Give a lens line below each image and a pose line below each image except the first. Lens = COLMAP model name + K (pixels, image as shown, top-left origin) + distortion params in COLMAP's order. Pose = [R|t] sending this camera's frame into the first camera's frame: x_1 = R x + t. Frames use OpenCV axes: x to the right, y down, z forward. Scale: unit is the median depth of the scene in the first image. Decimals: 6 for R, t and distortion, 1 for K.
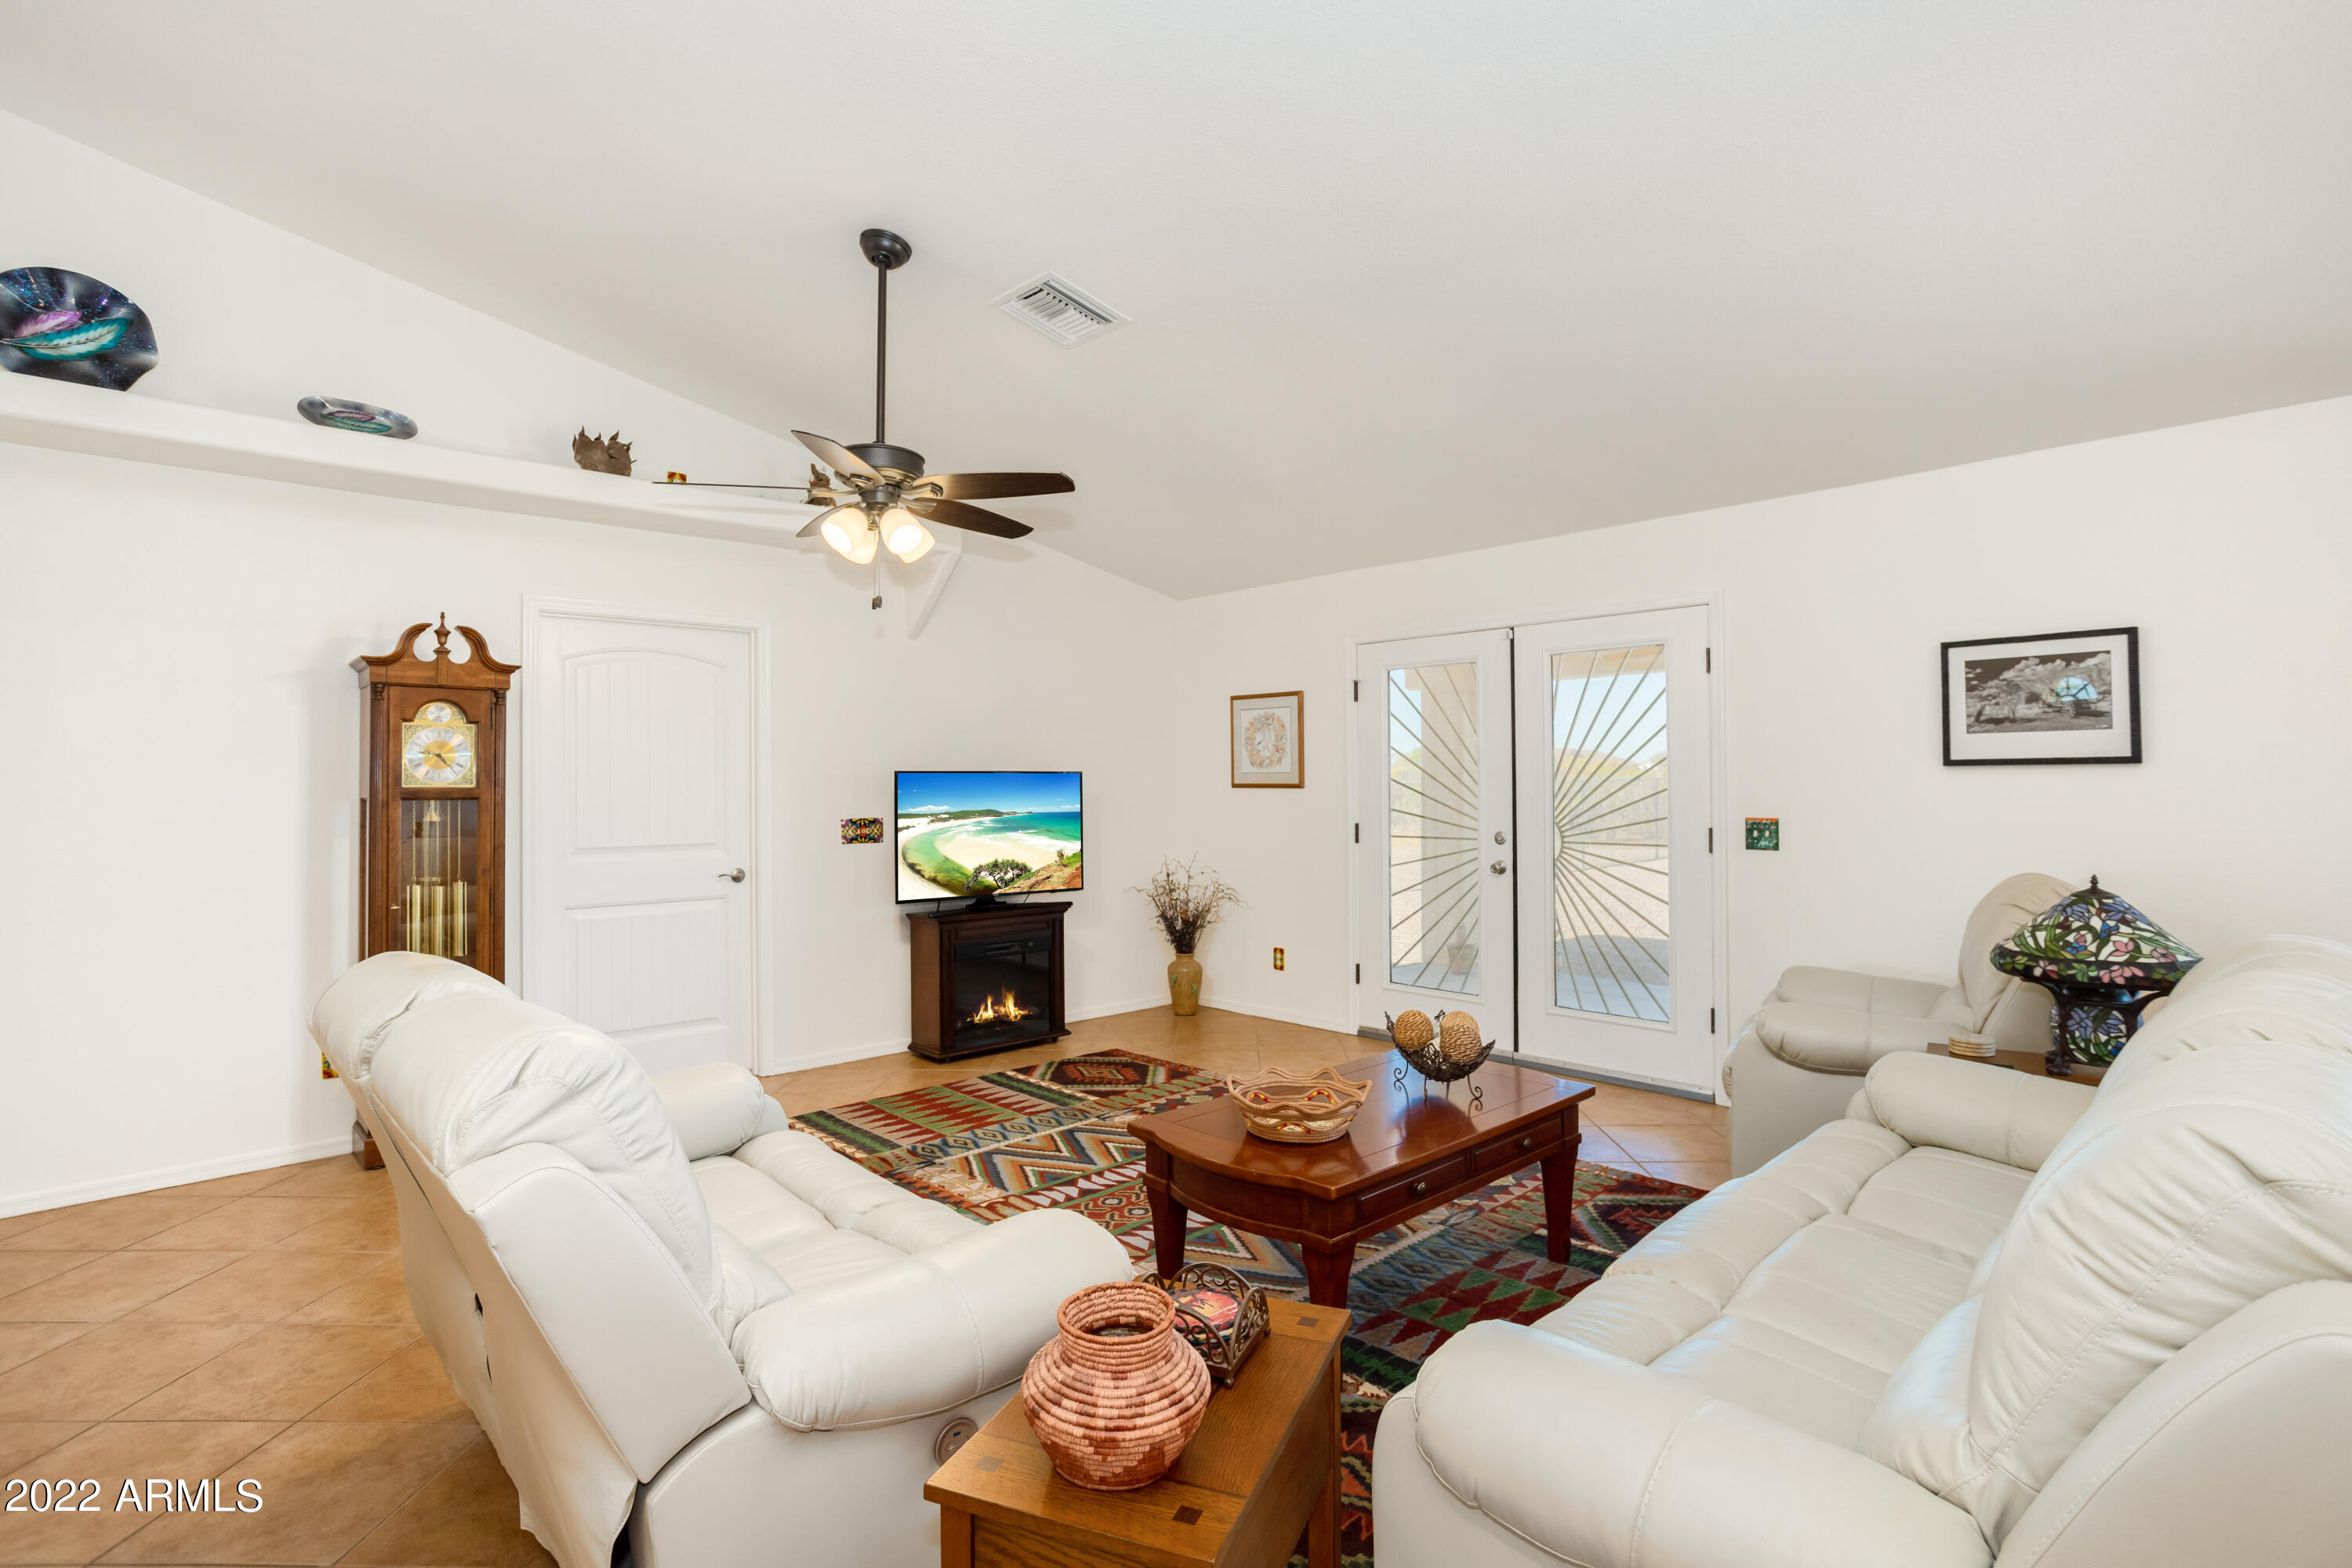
lens RADIAL K [[1144.5, 0, 1176.0], [0, 1144.5, 784.0], [0, 0, 1]] dist [-0.058983, 0.035396]
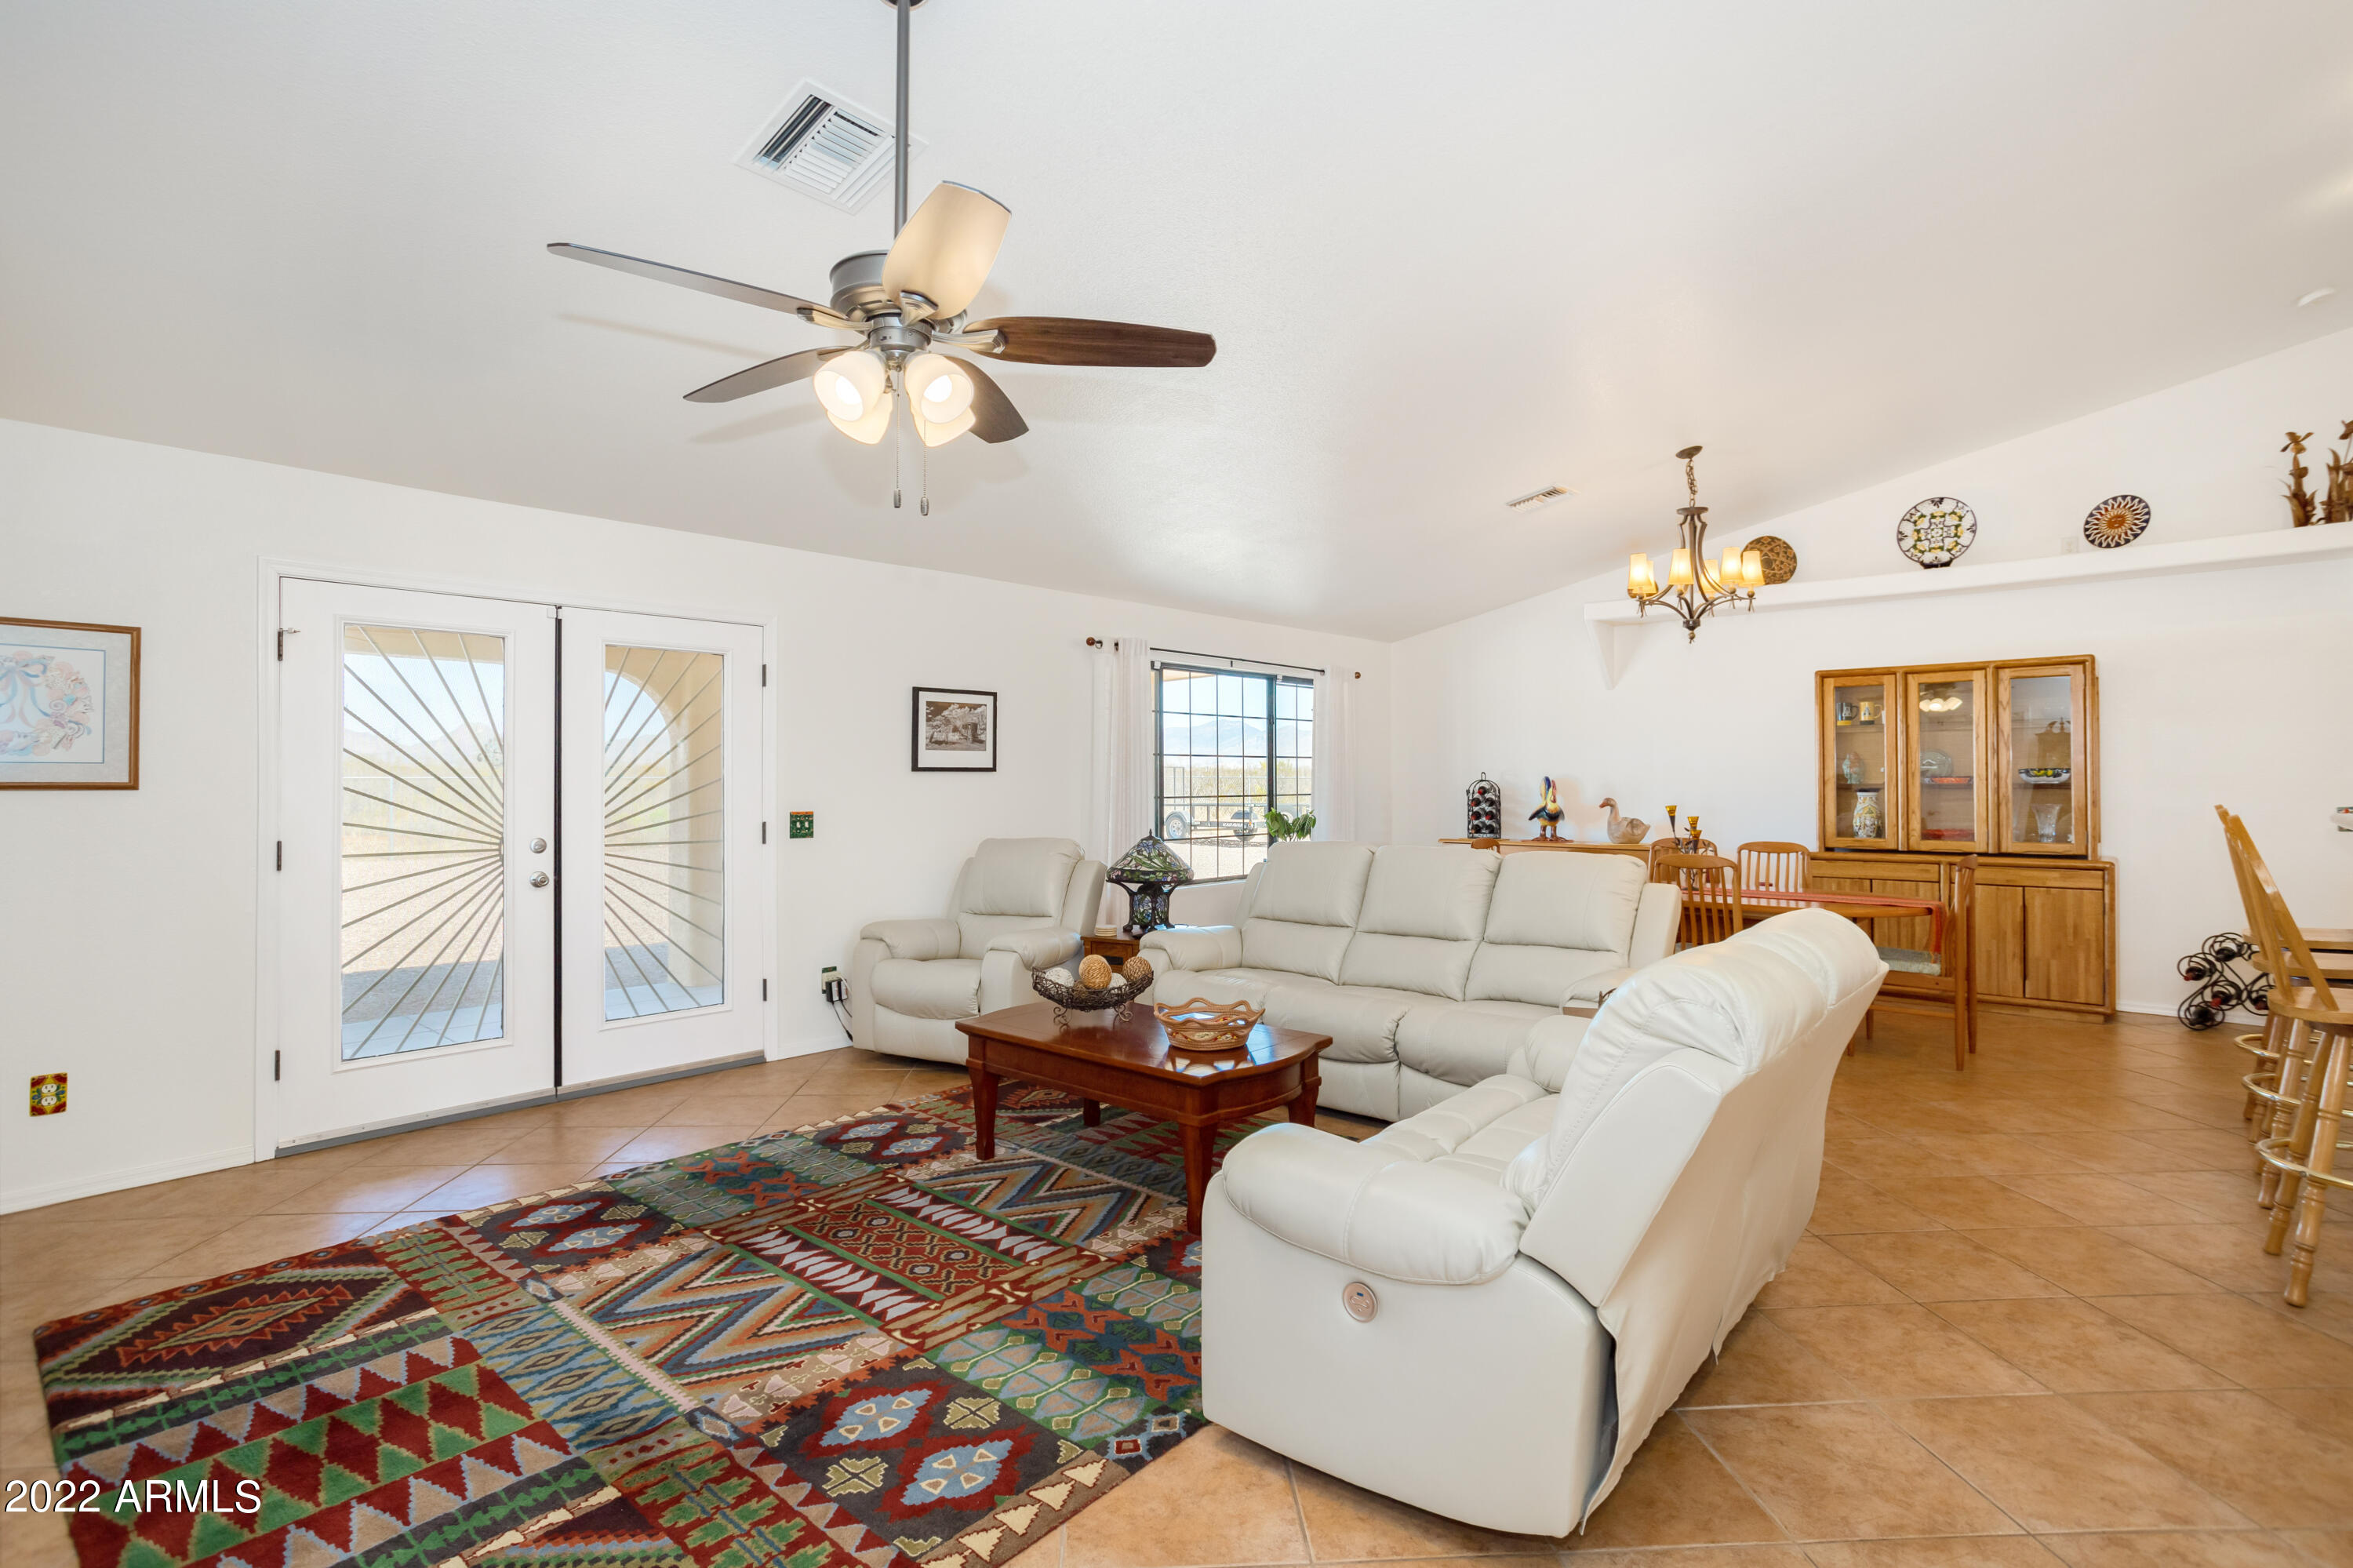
lens RADIAL K [[1145.0, 0, 1176.5], [0, 1145.0, 784.0], [0, 0, 1]] dist [-0.058983, 0.035396]
pose [[-0.103556, 0.007792, 0.994593, -0.827891], [0.006819, 0.999951, -0.007124, 0.013321], [-0.994600, 0.006044, -0.103604, 0.814034]]
